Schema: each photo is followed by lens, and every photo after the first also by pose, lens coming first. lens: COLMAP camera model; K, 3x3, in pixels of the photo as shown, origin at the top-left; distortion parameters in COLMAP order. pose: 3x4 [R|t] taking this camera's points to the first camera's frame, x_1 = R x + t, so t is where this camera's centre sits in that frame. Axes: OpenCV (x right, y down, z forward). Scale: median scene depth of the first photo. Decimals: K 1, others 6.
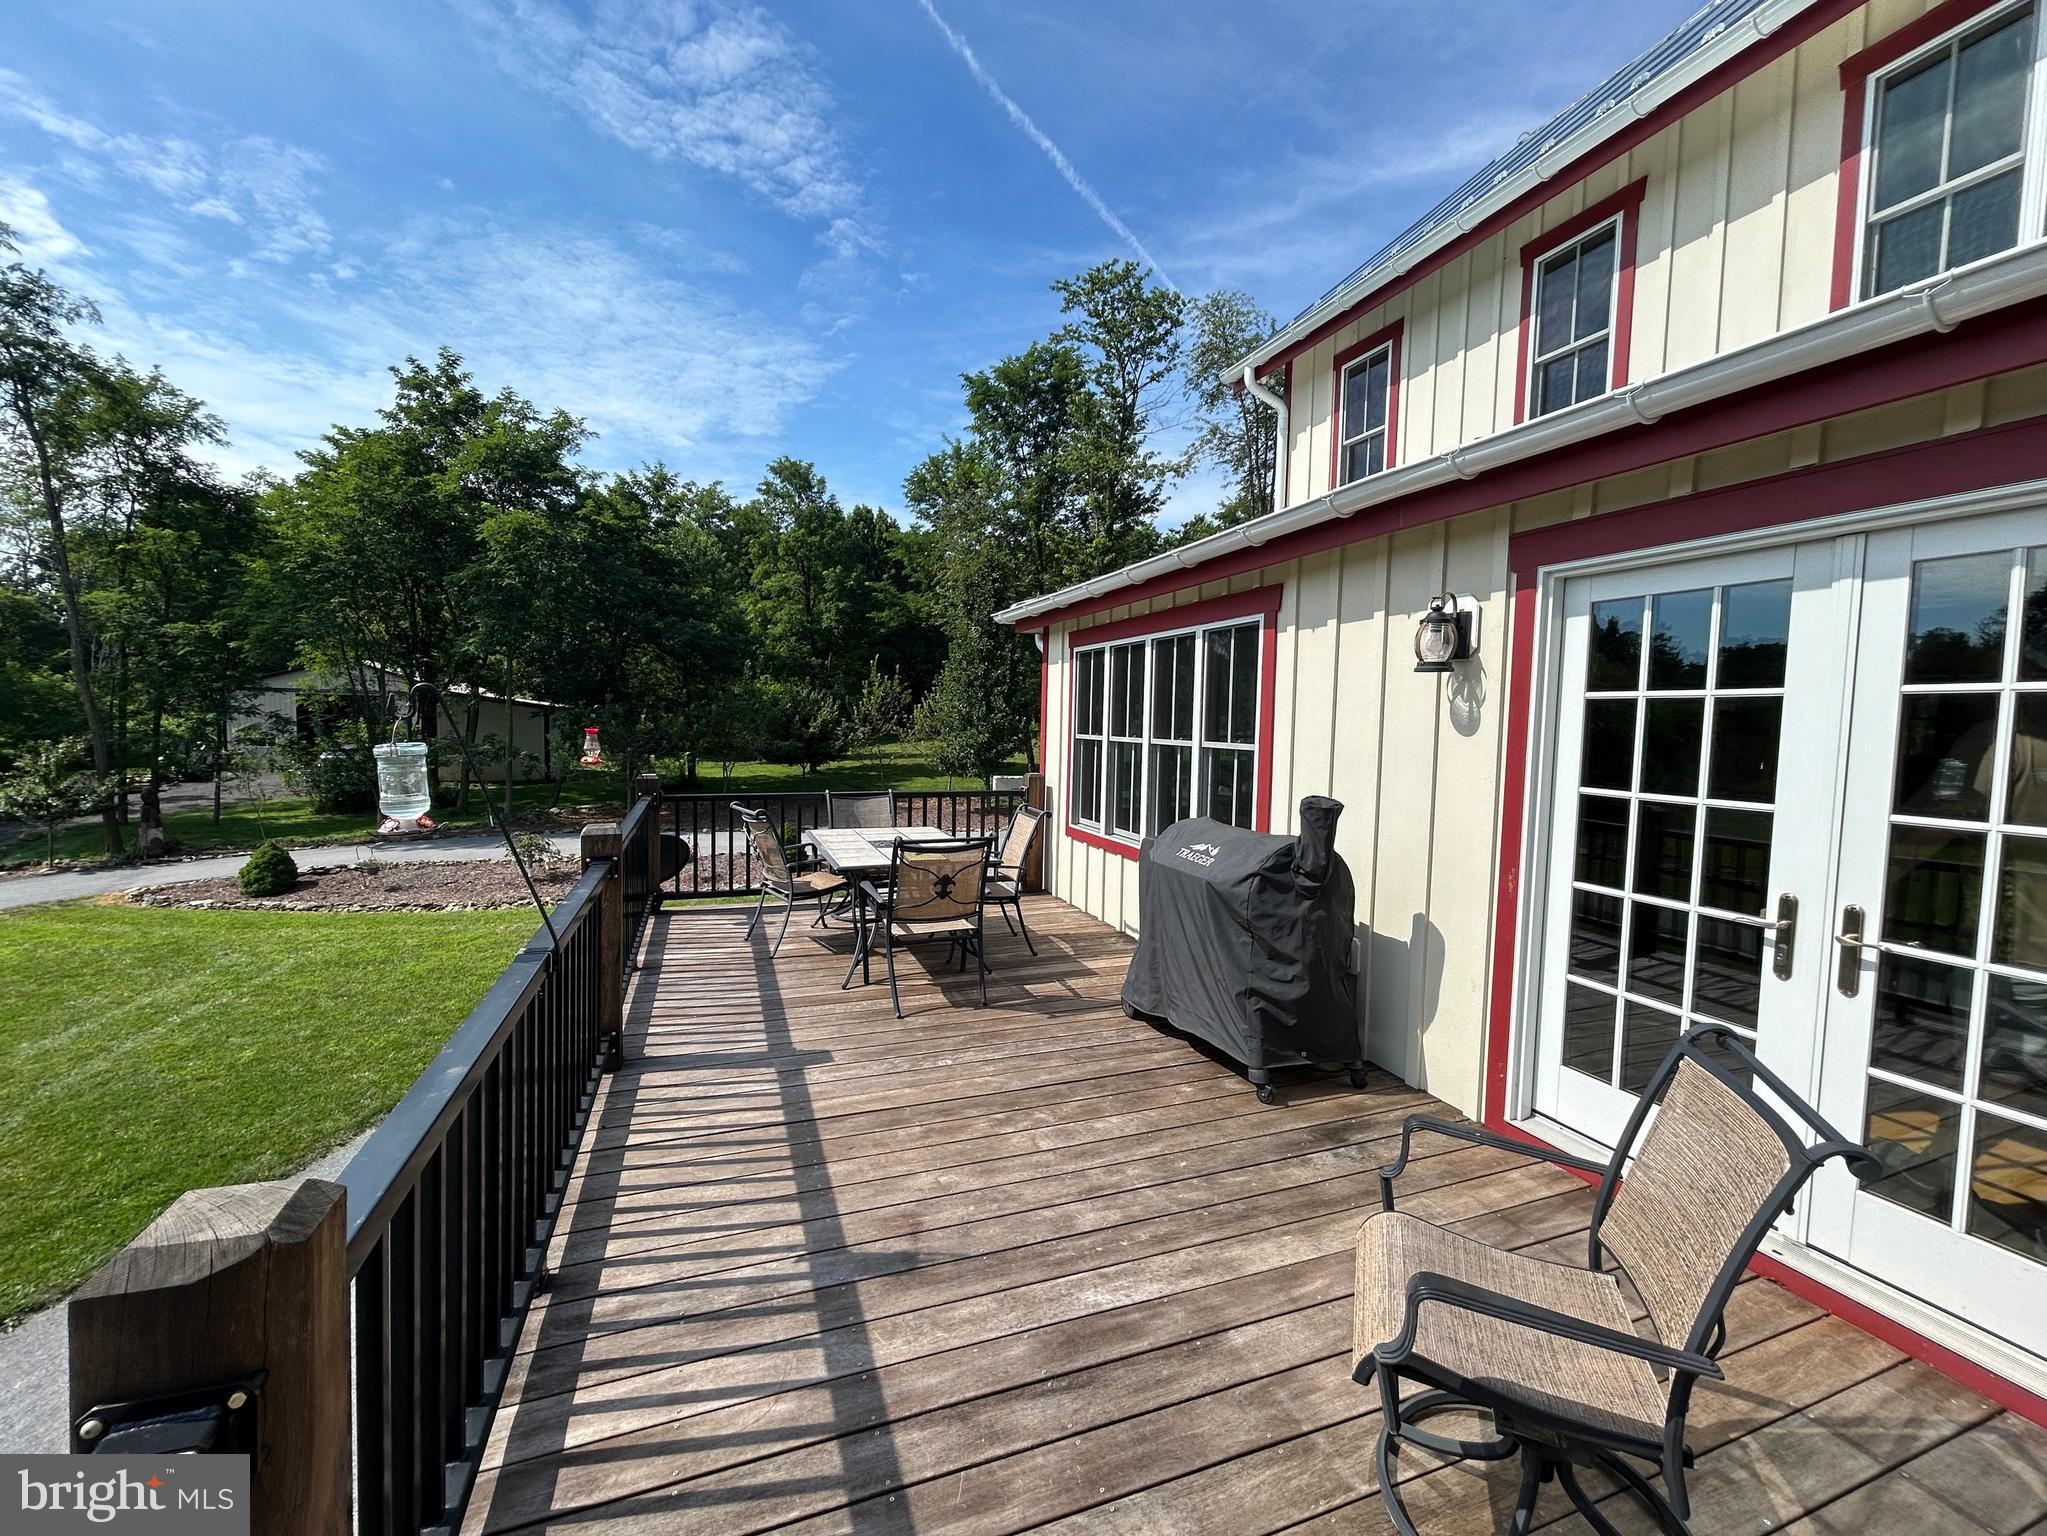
lens RADIAL K [[824.8, 0, 1018.5], [0, 824.8, 769.2], [0, 0, 1]] dist [-0.000564, 0.001152]
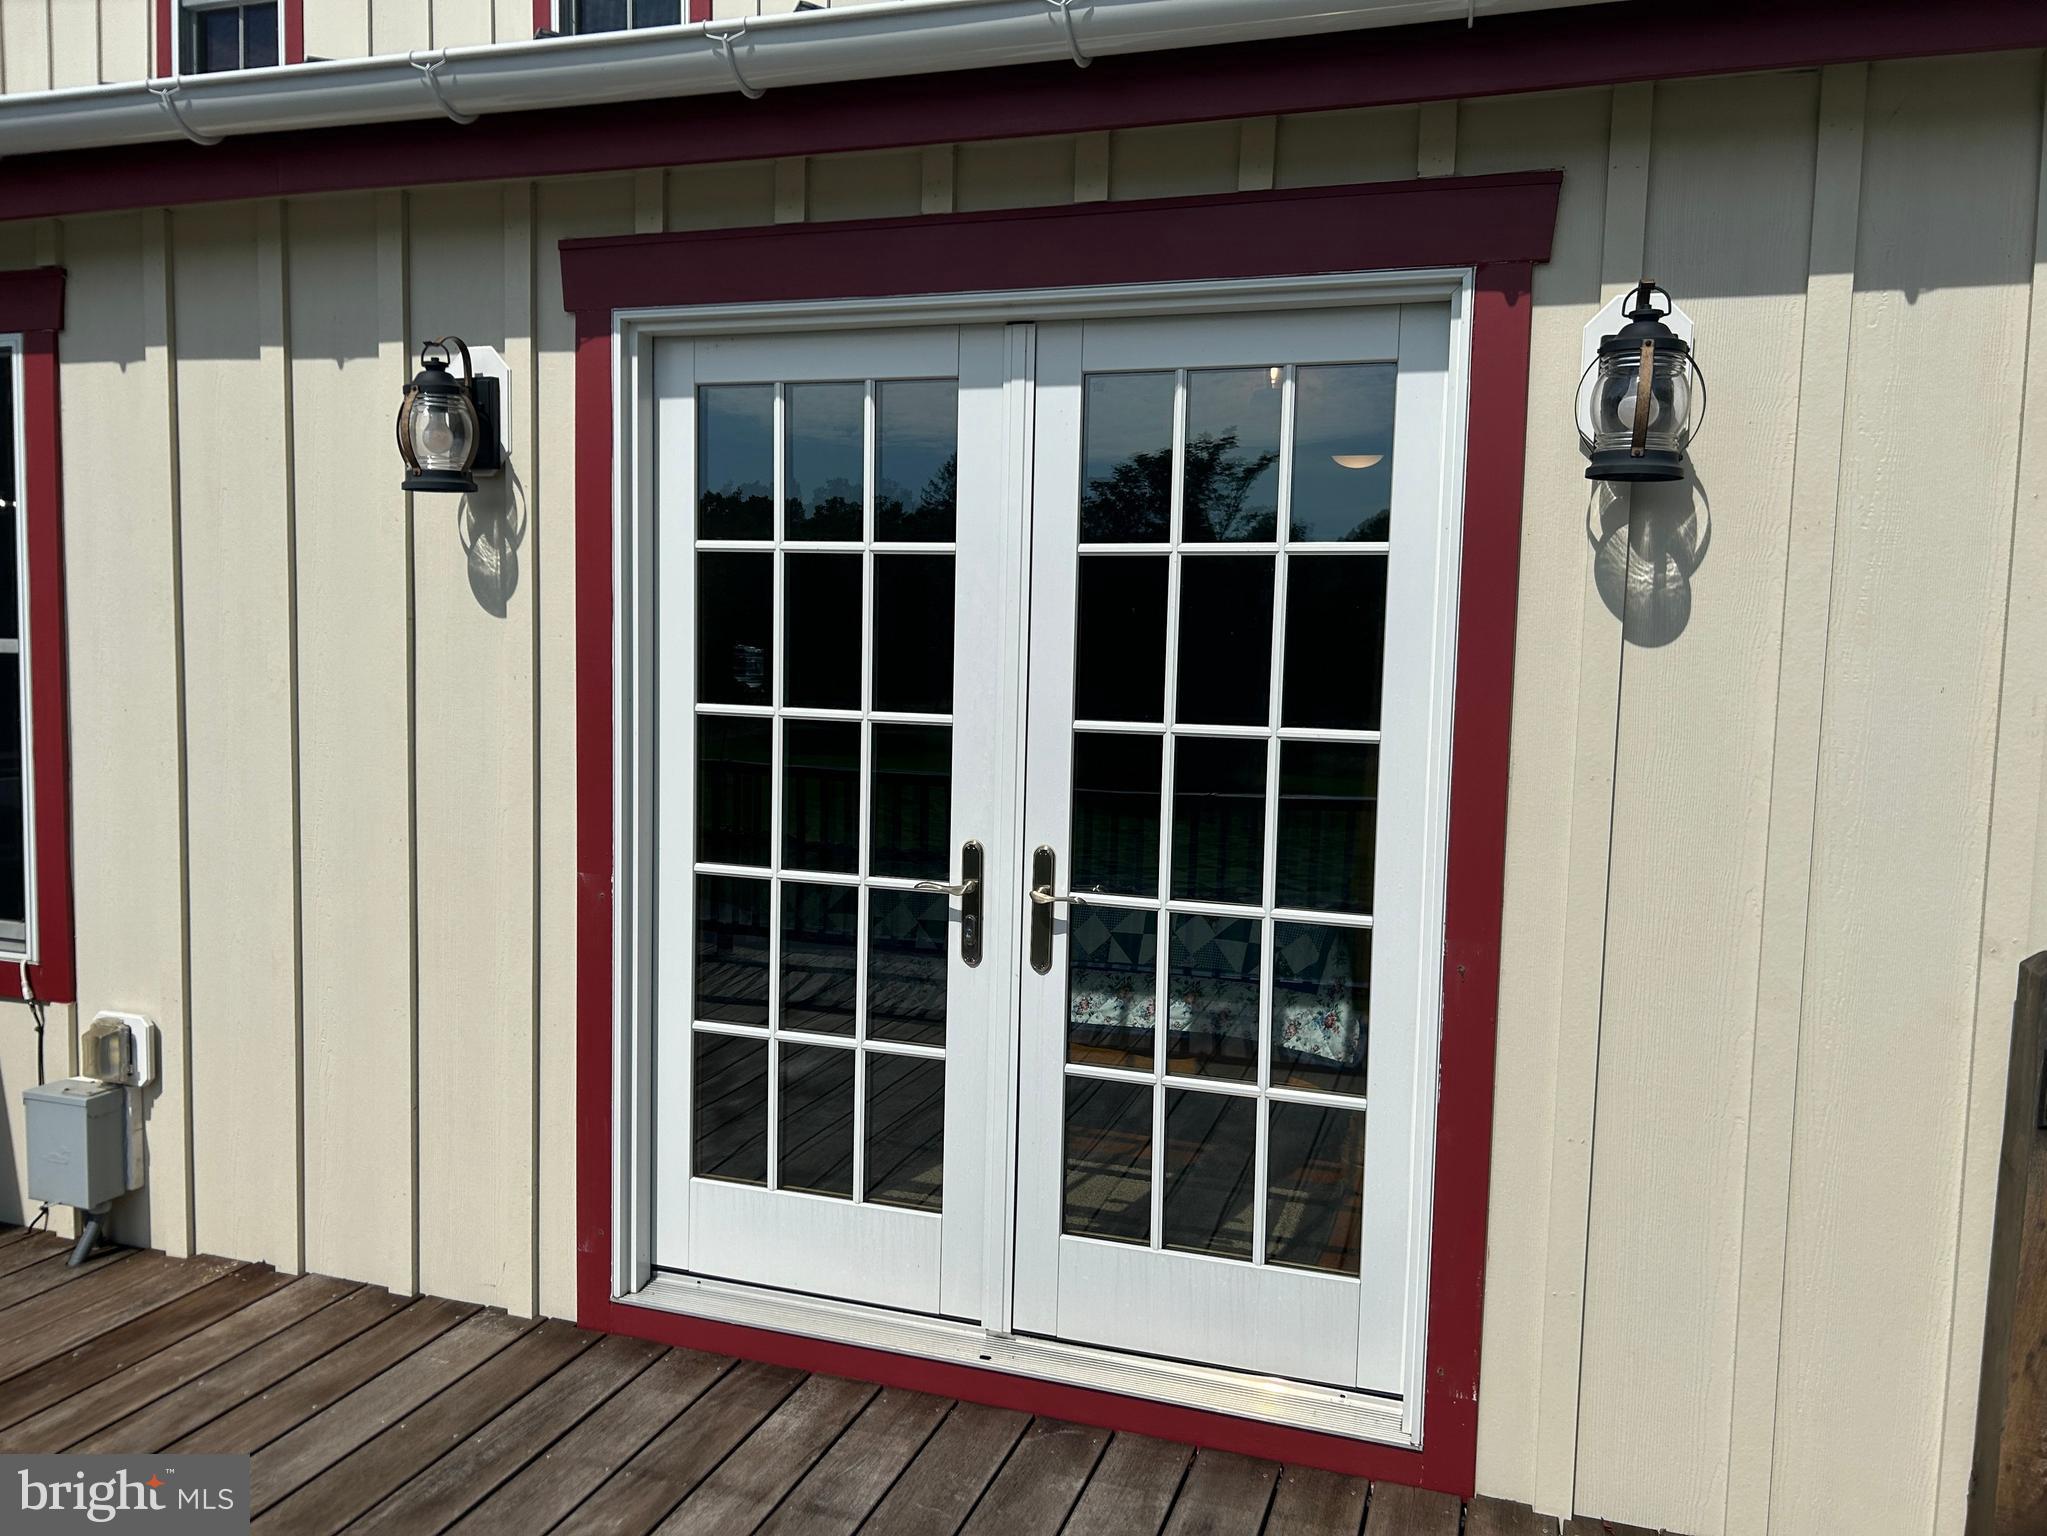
lens RADIAL K [[1581.0, 0, 1020.7], [0, 1581.0, 733.8], [0, 0, 1]] dist [0.039817, -0.000824]
pose [[0.636634, -0.068879, 0.768084, -0.037175], [0.041586, 0.997620, 0.054994, -0.006815], [-0.770044, -0.003070, 0.637983, 0.094076]]
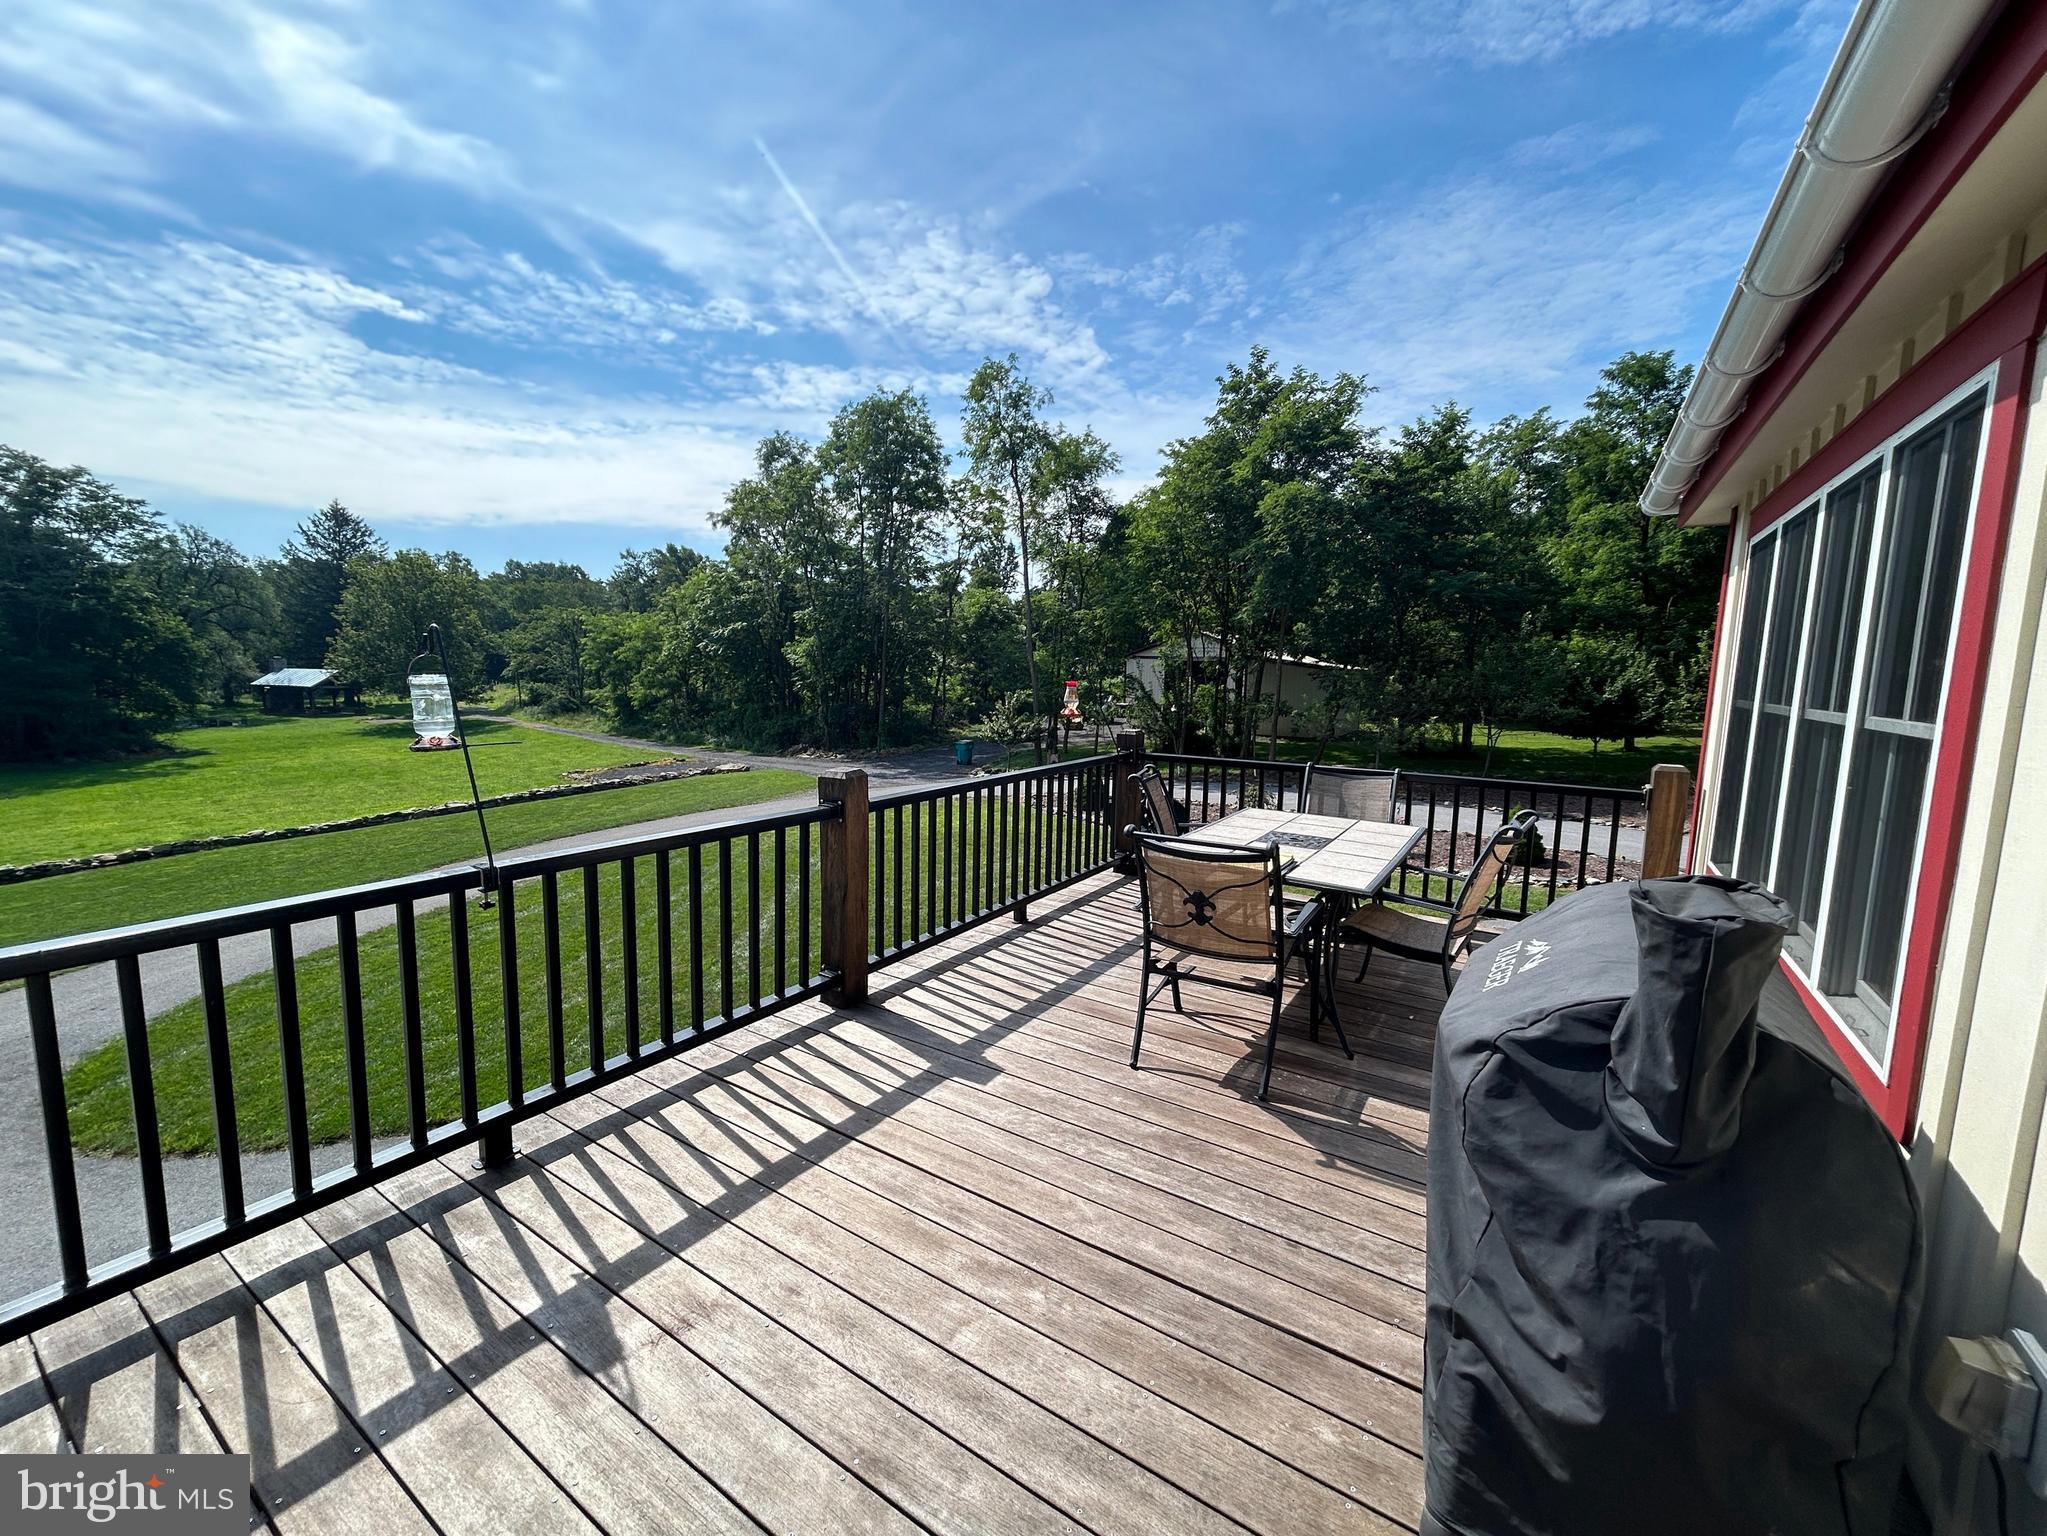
lens RADIAL K [[824.1, 0, 1023.5], [0, 824.1, 768.0], [0, 0, 1]] dist [-0.000784, -0.000075]
pose [[0.597727, 0.091007, -0.796517, 0.605160], [-0.056981, 0.995846, 0.071021, -0.024192], [0.799672, 0.002935, 0.600430, 0.787119]]
